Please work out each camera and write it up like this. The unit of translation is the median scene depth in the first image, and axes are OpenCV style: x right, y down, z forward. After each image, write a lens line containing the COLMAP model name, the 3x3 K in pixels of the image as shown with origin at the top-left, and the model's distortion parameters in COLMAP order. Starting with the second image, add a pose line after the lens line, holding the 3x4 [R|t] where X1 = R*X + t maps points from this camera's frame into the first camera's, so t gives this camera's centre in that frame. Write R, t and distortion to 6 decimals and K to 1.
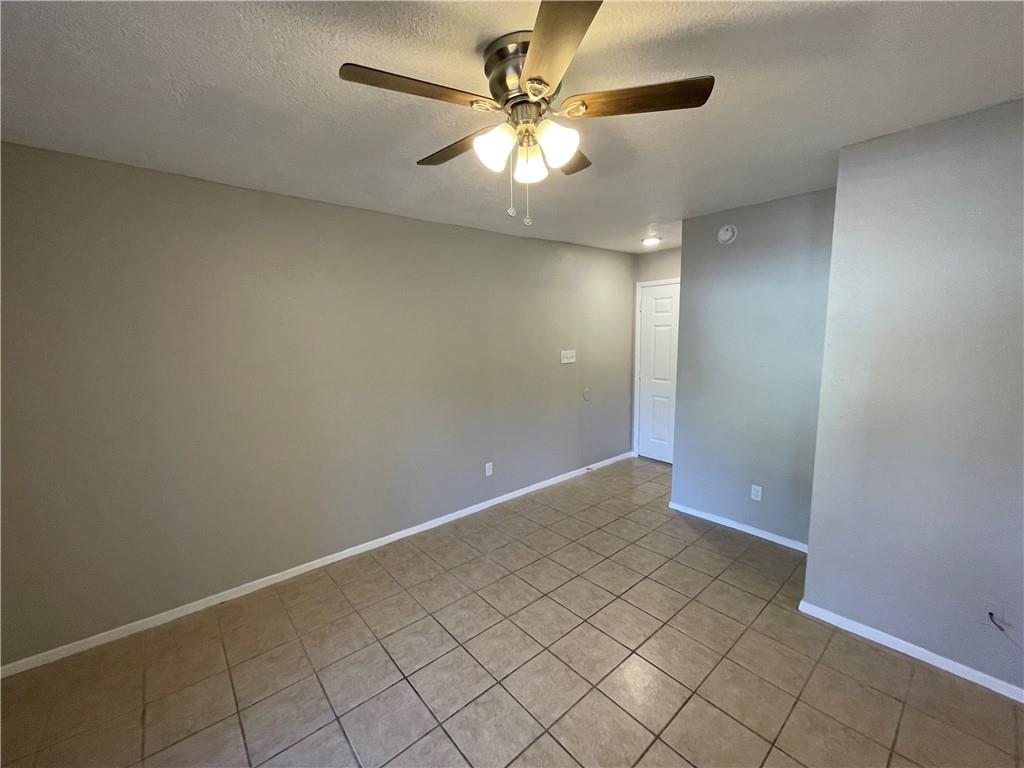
lens RADIAL K [[419.5, 0, 513.1], [0, 419.5, 370.5], [0, 0, 1]] dist [-0.001104, 0.000039]
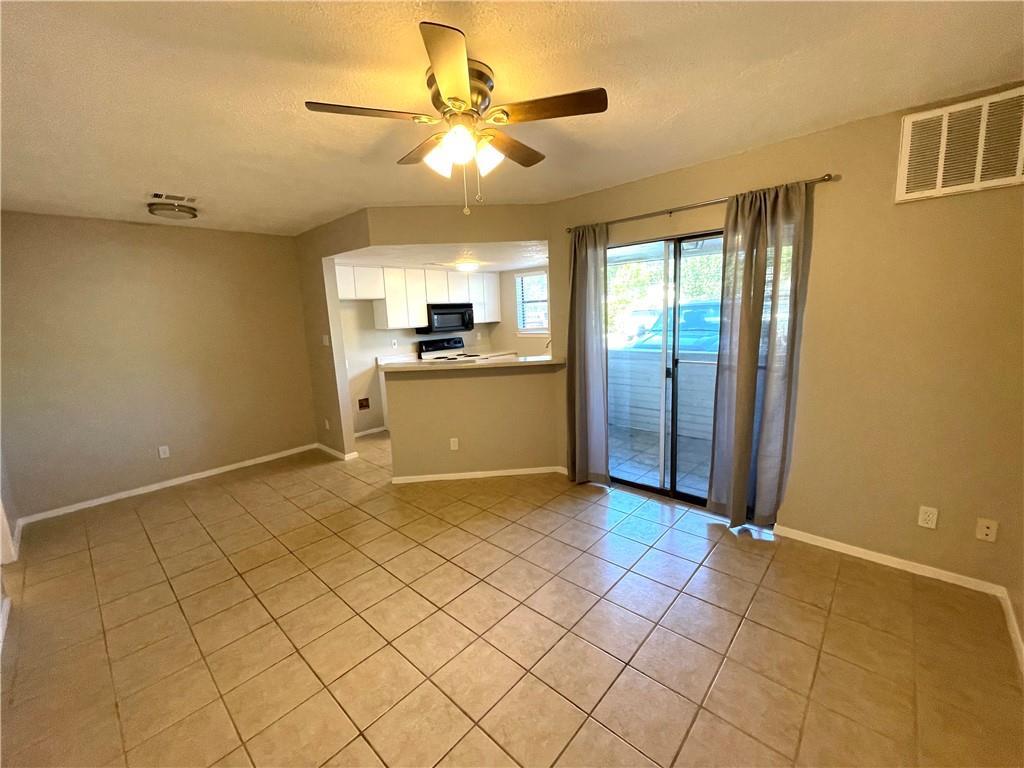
lens RADIAL K [[414.9, 0, 512.0], [0, 414.9, 384.0], [0, 0, 1]] dist [-0.003271, -0.000320]
pose [[-0.990624, 0.080258, -0.110557, 0.028926], [0.047637, 0.961380, 0.271069, -0.088567], [0.128043, 0.263261, -0.956190, 1.090506]]
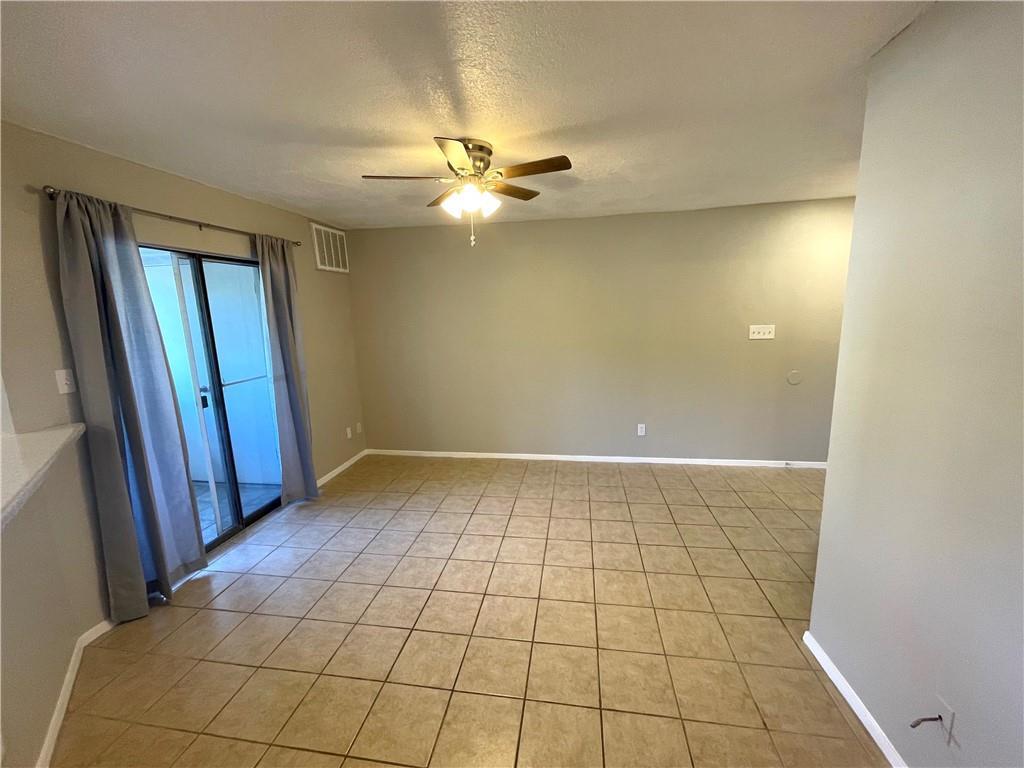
lens RADIAL K [[414.9, 0, 512.0], [0, 414.9, 384.0], [0, 0, 1]] dist [-0.003271, -0.000320]
pose [[0.646271, 0.130680, -0.751835, 0.669266], [-0.055905, 0.990688, 0.124141, -0.004349], [0.761057, -0.038197, 0.647559, 0.032793]]
